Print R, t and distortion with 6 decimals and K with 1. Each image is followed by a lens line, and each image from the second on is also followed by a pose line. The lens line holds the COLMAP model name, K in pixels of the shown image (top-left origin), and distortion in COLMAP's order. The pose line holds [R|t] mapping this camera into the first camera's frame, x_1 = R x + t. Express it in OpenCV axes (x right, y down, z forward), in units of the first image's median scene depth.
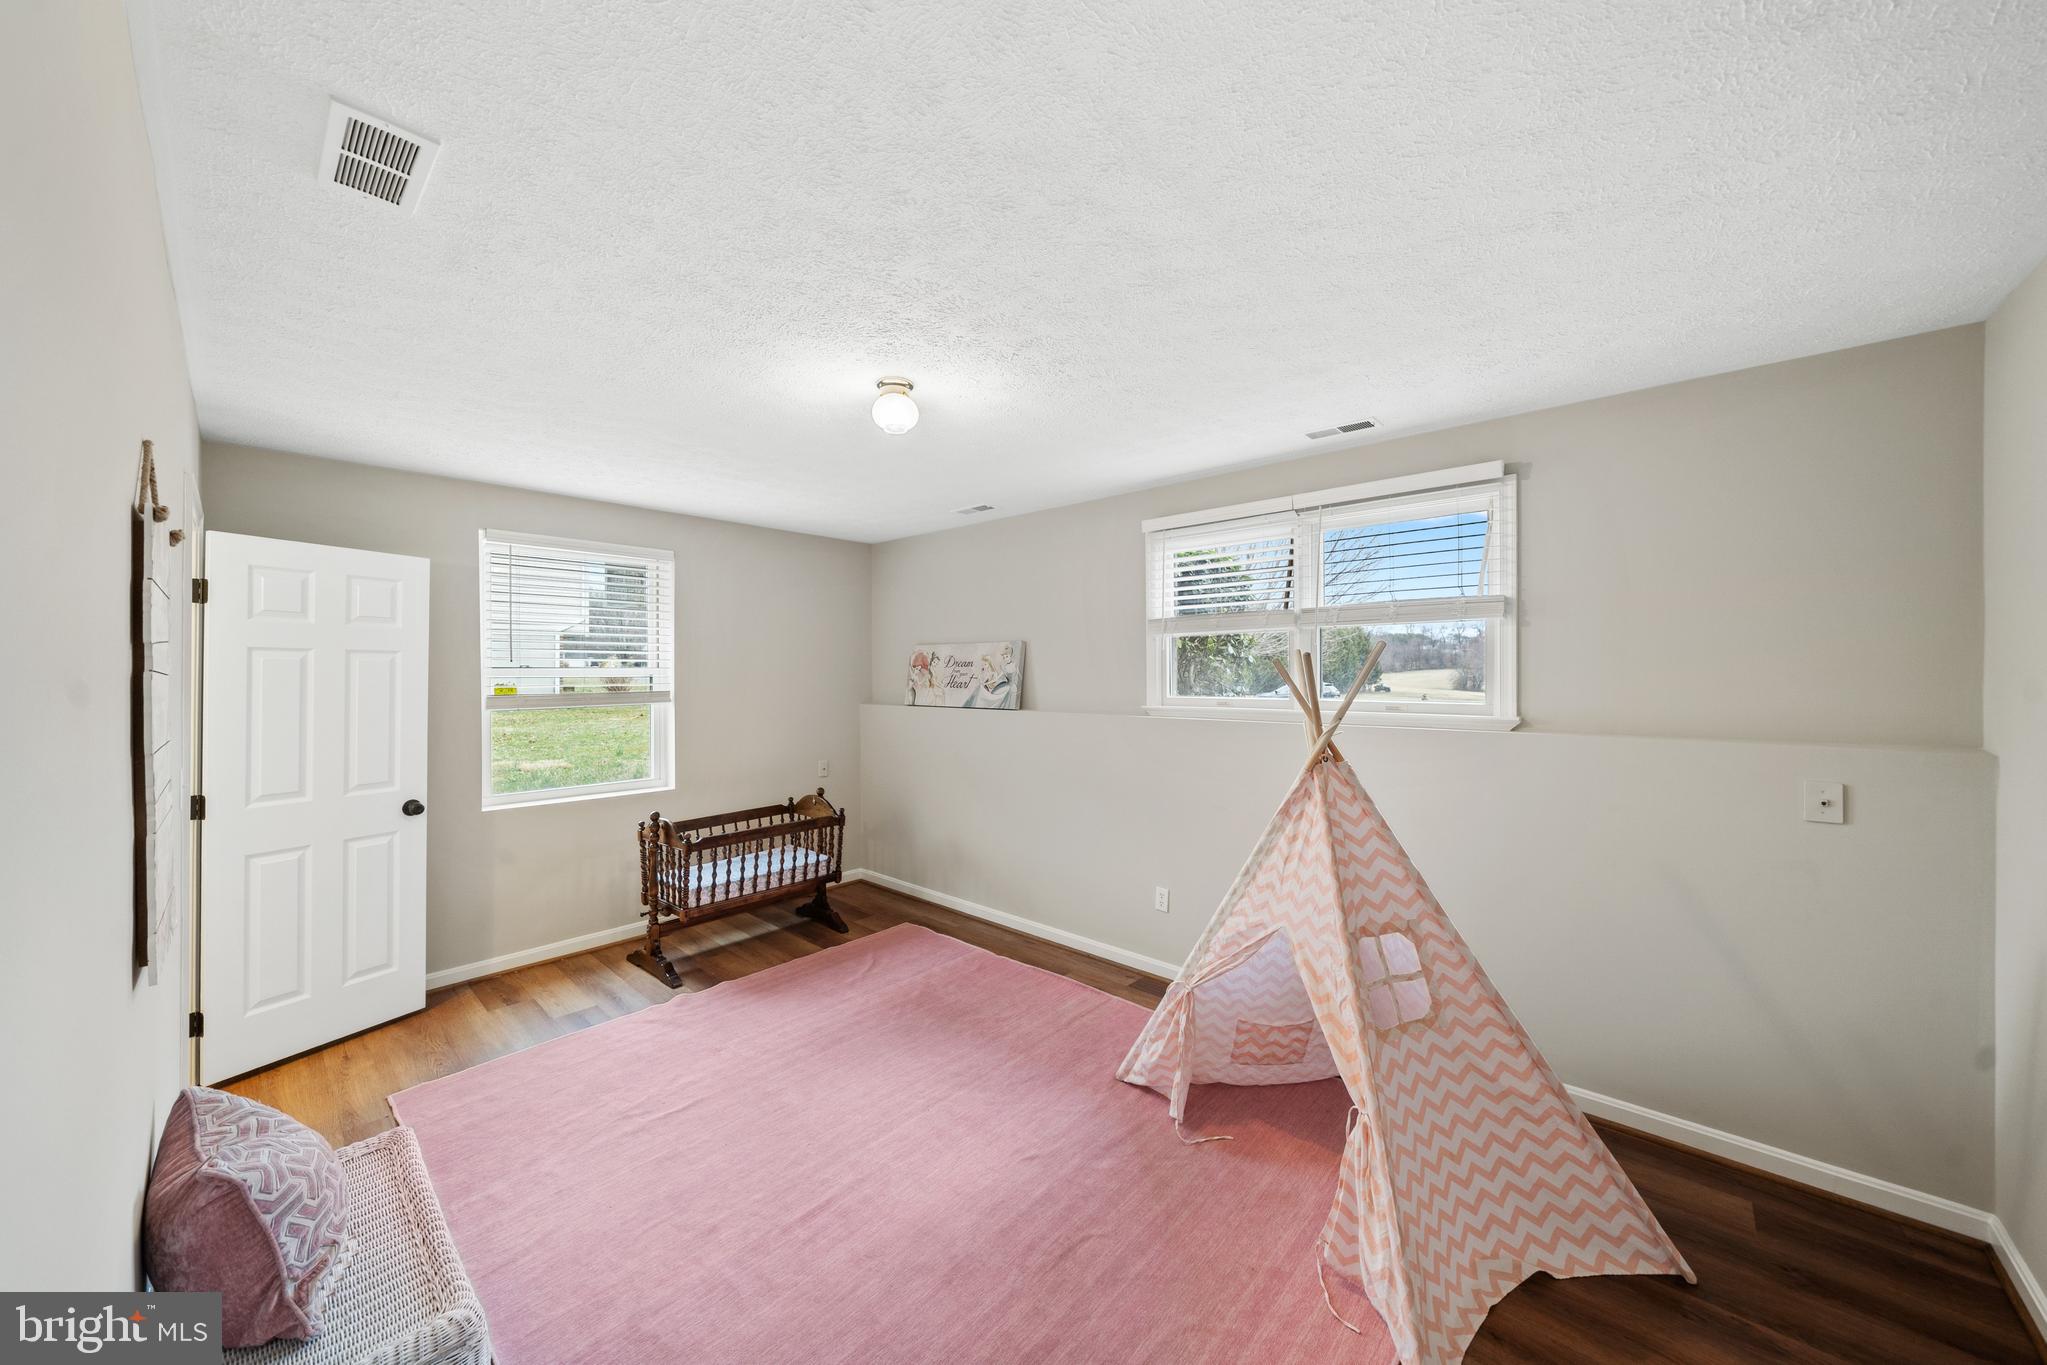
lens RADIAL K [[708.3, 0, 1021.4], [0, 708.3, 675.5], [0, 0, 1]] dist [-0.002432, 0.000099]
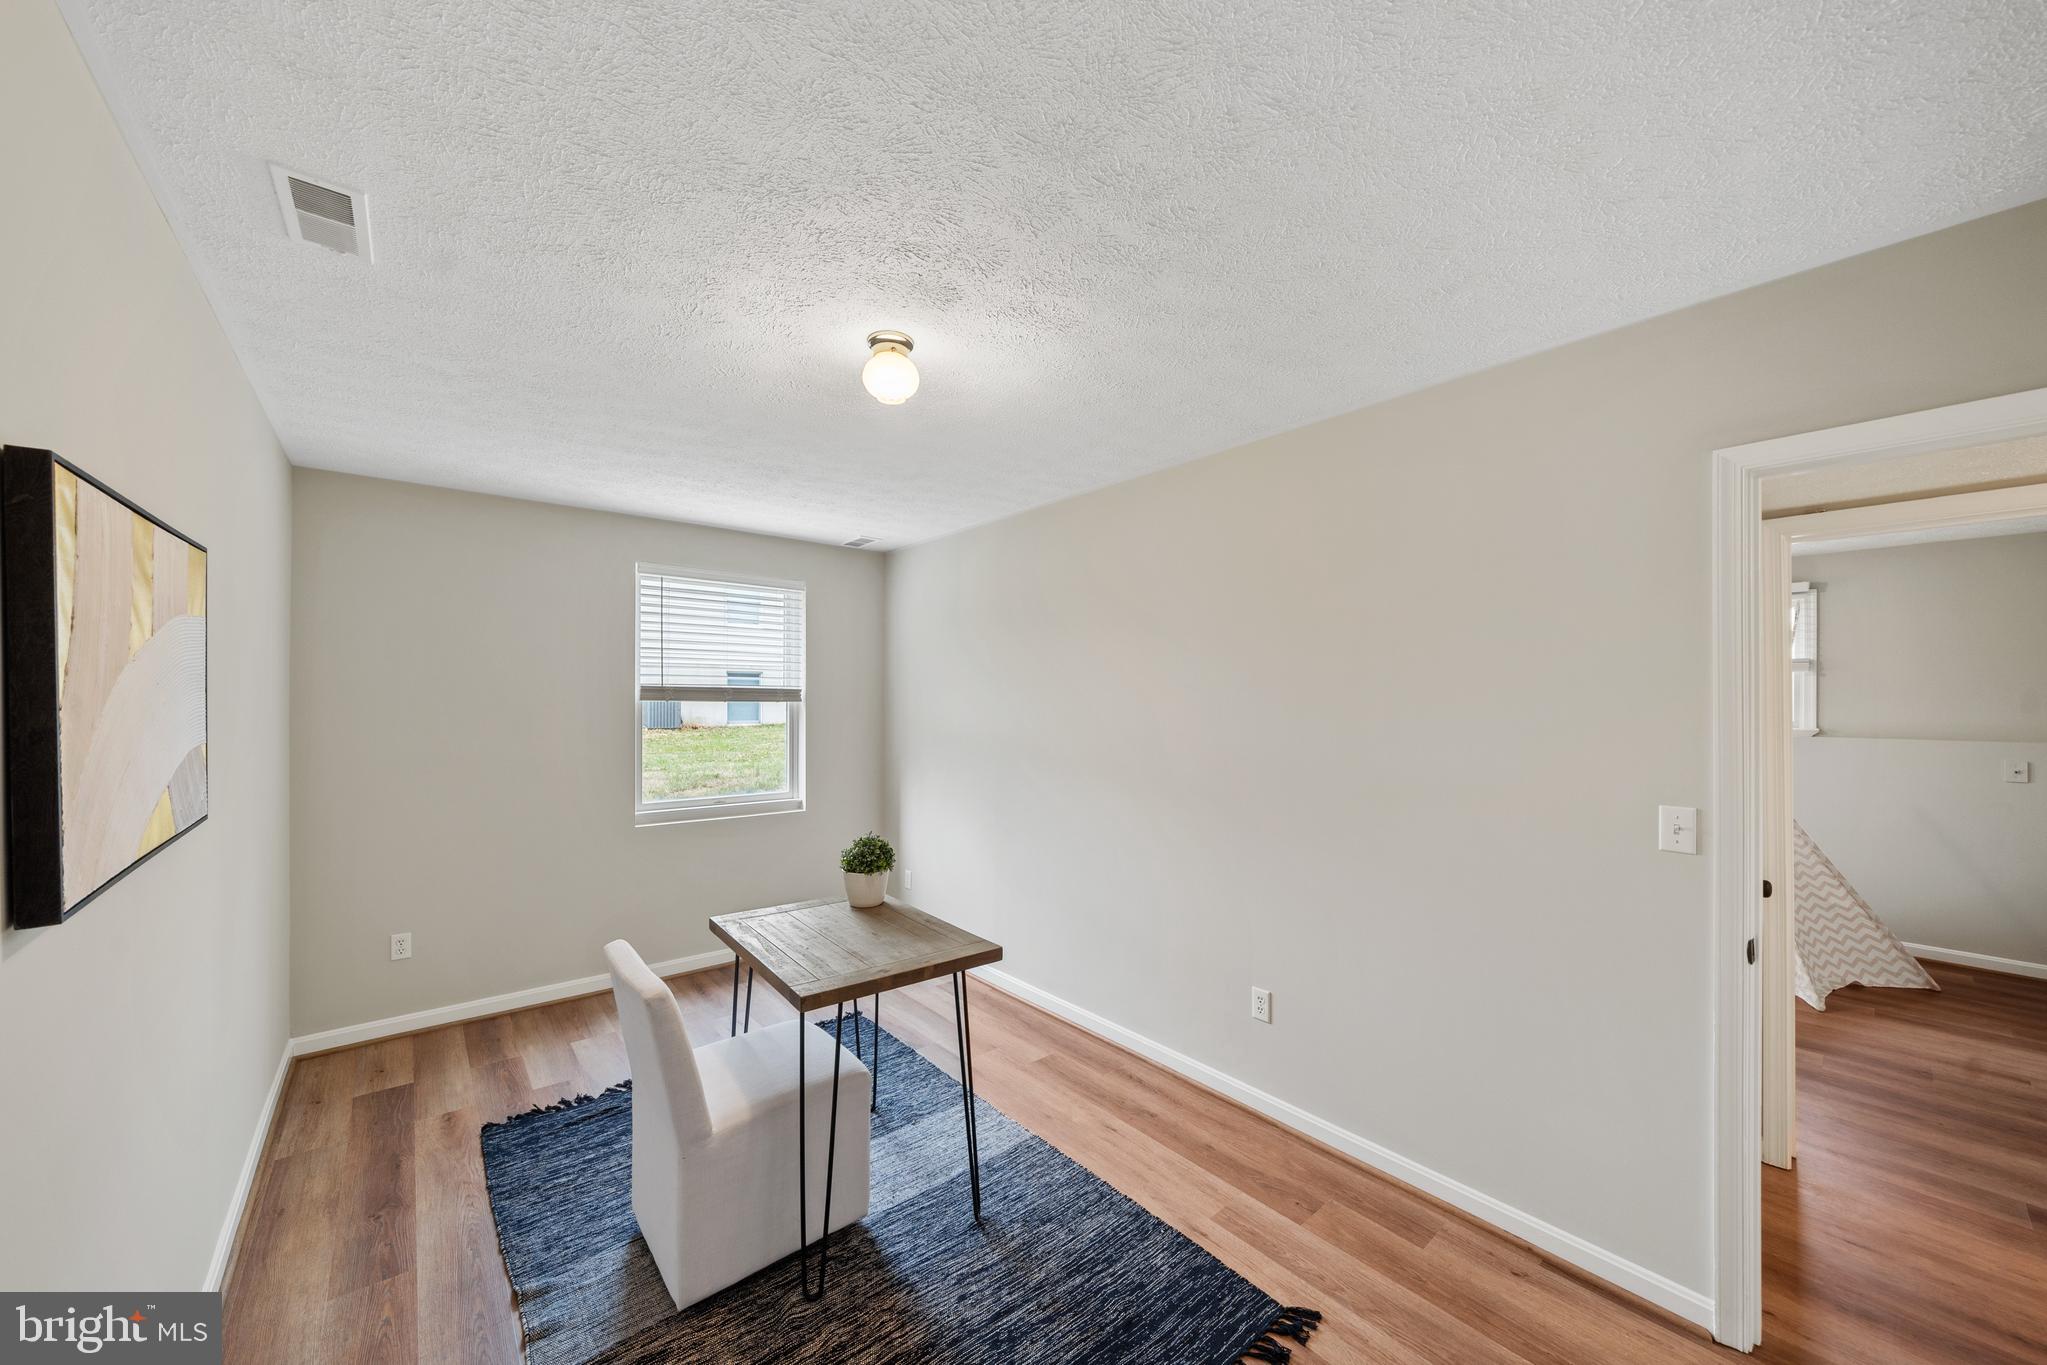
lens RADIAL K [[708.3, 0, 1013.9], [0, 708.3, 687.0], [0, 0, 1]] dist [-0.002432, 0.000099]
pose [[0.989333, 0.011816, -0.145190, -1.399271], [-0.013084, 0.999884, -0.007780, -0.004651], [0.145081, 0.009597, 0.989373, -1.405385]]
